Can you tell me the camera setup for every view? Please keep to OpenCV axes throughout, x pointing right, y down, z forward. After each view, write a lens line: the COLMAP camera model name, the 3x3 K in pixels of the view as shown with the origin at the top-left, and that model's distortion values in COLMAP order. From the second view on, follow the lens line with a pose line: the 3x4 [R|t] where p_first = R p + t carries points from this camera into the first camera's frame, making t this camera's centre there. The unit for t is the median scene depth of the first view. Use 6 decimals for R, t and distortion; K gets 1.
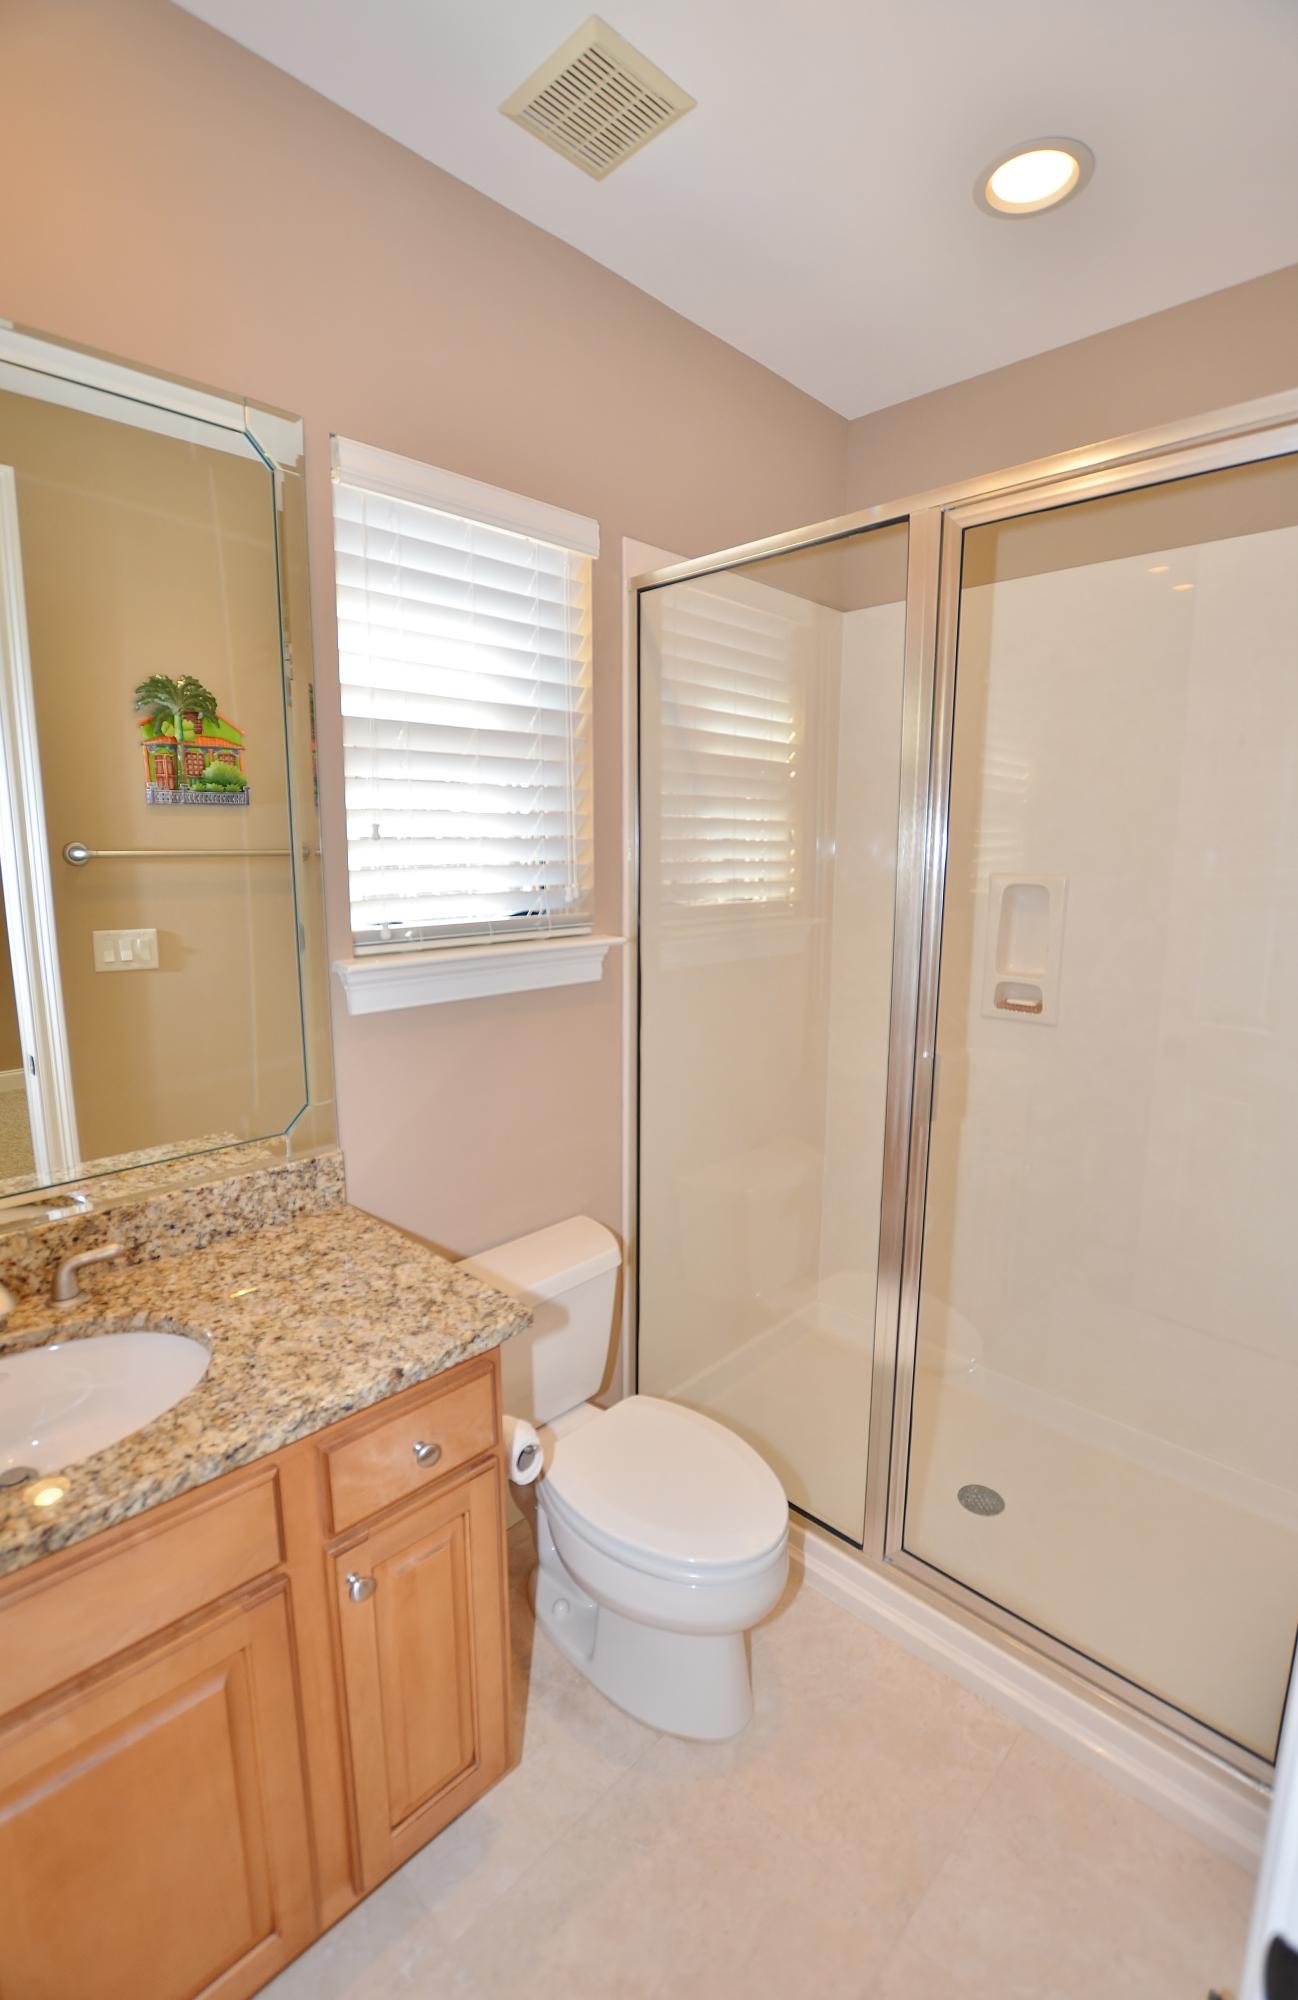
lens RADIAL K [[888.0, 0, 652.6], [0, 888.0, 989.4], [0, 0, 1]] dist [-0.039436, 0.006682]
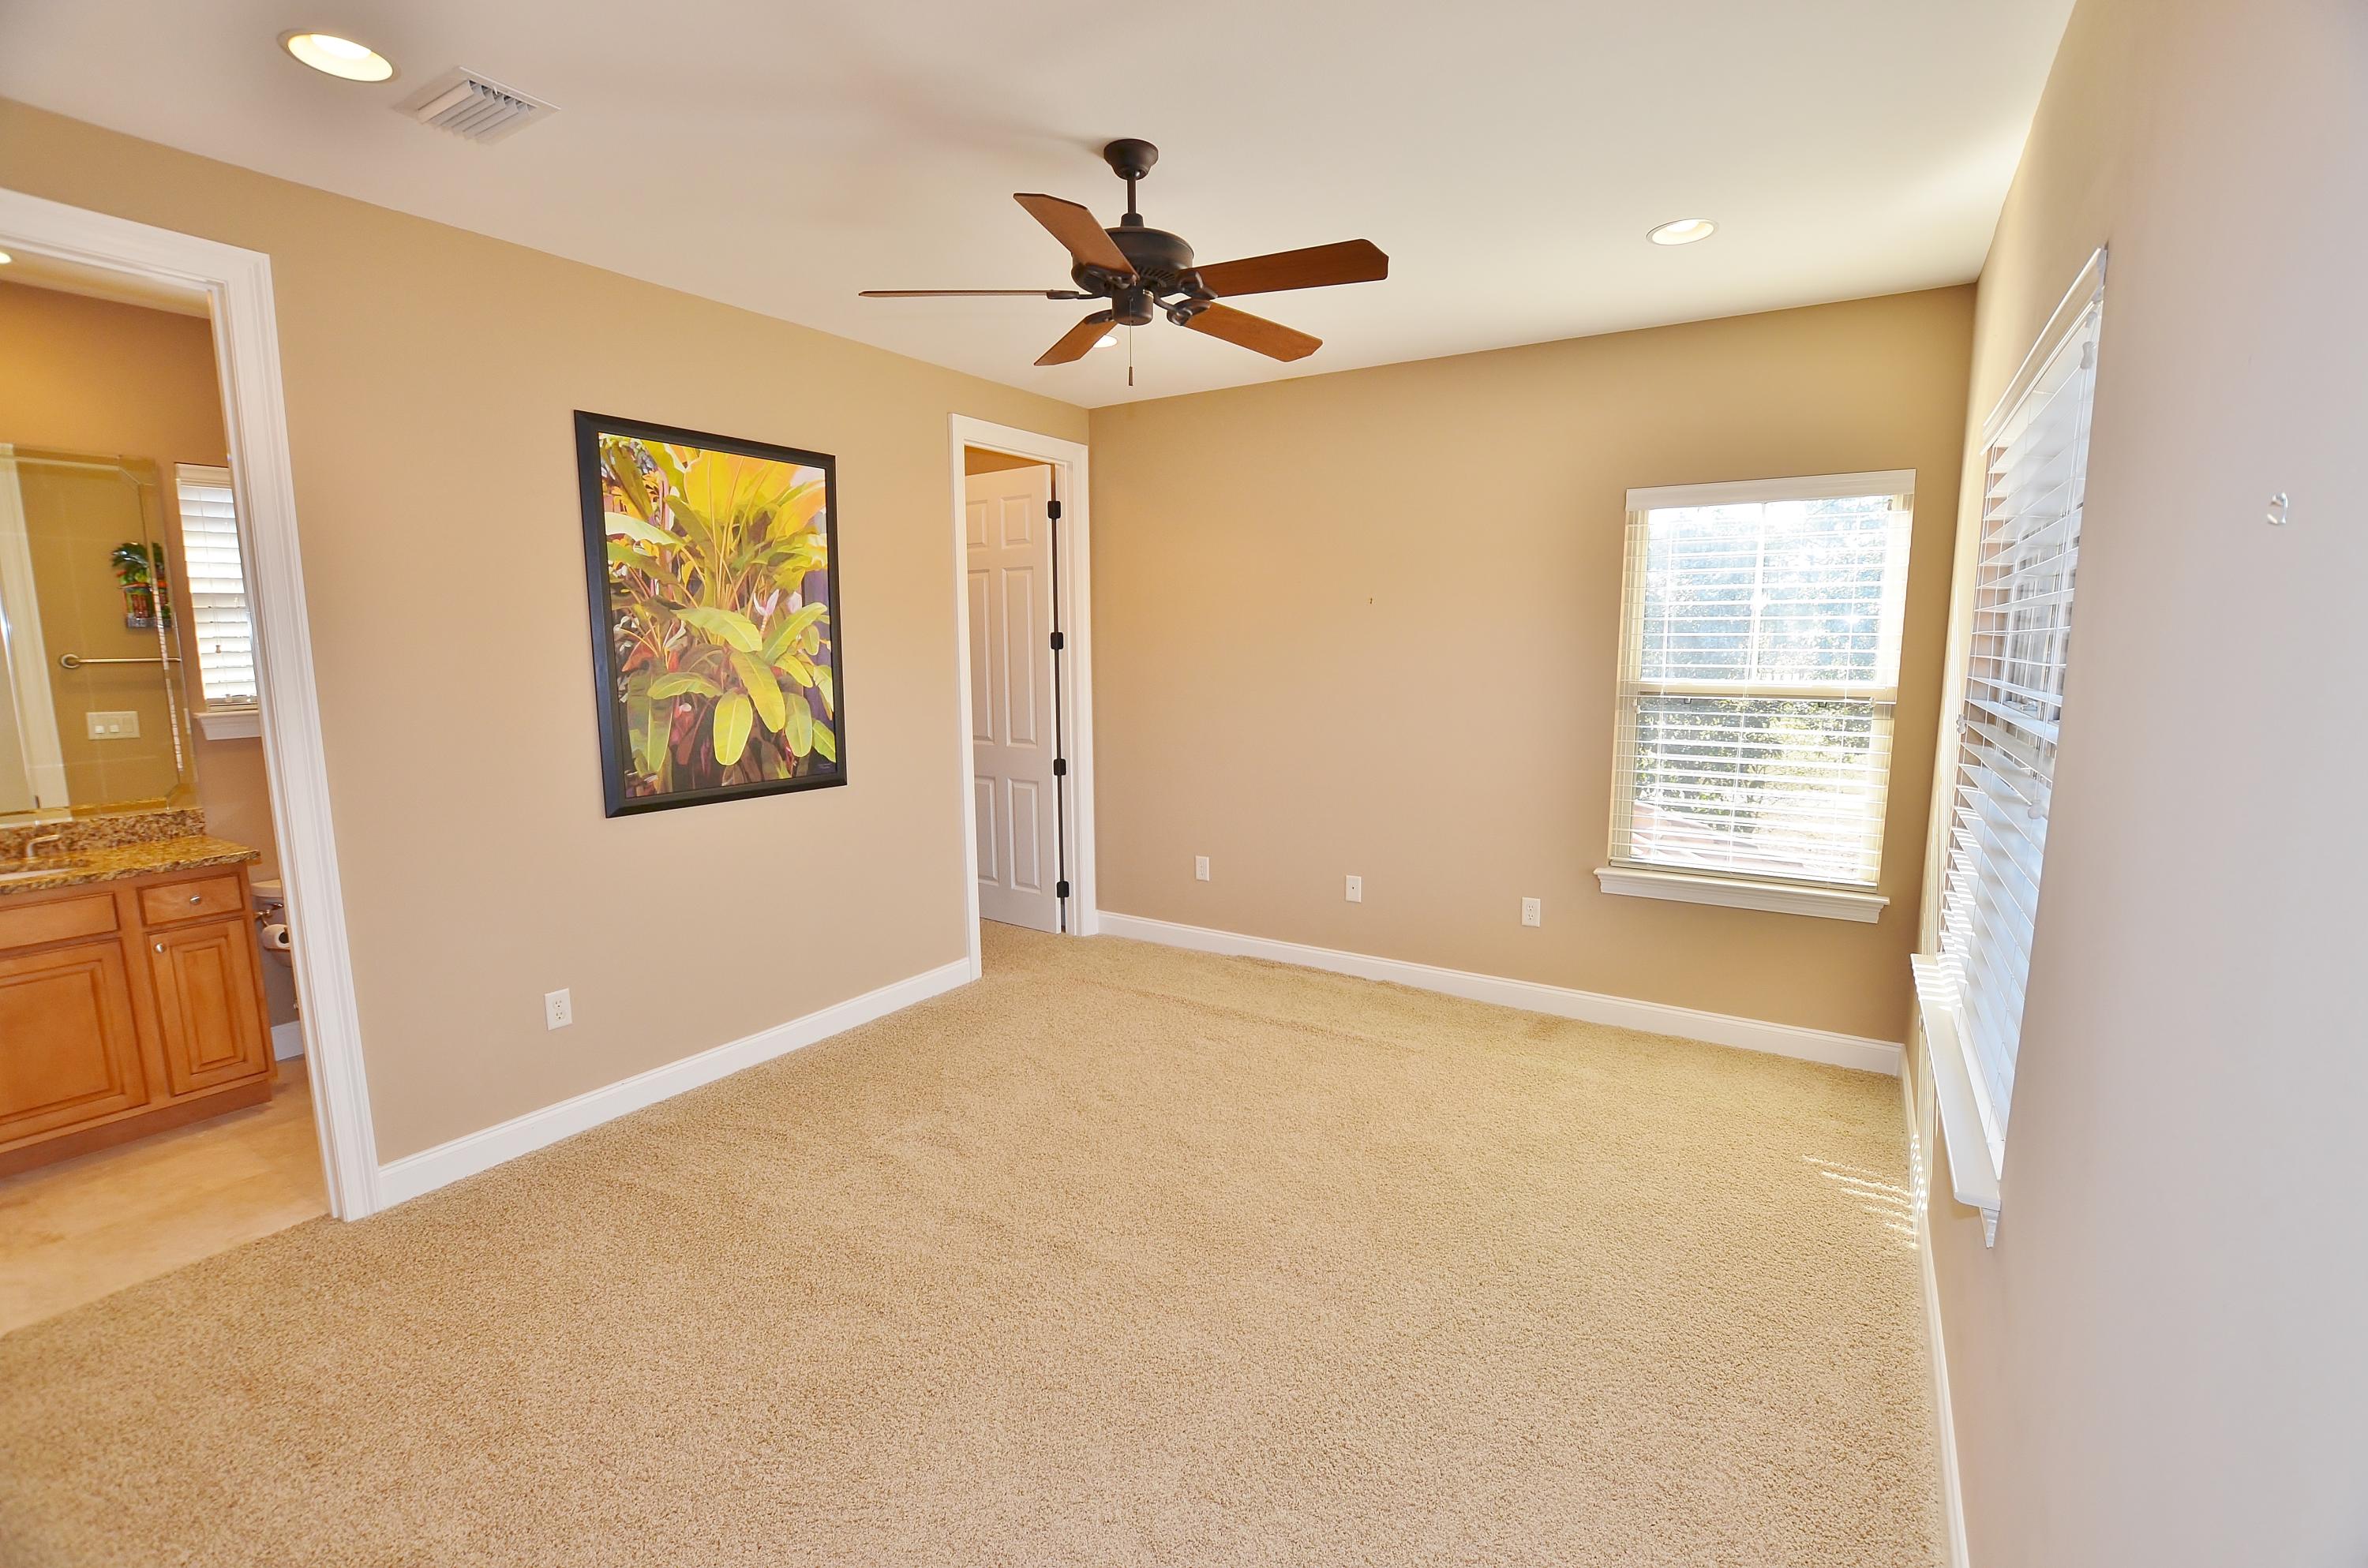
lens RADIAL K [[1037.9, 0, 1189.0], [0, 1037.9, 799.3], [0, 0, 1]] dist [-0.036190, 0.008731]
pose [[0.980448, -0.037055, 0.193257, 1.566883], [0.038399, 0.999257, -0.003210, 0.285837], [-0.192995, 0.010568, 0.981143, -1.886828]]
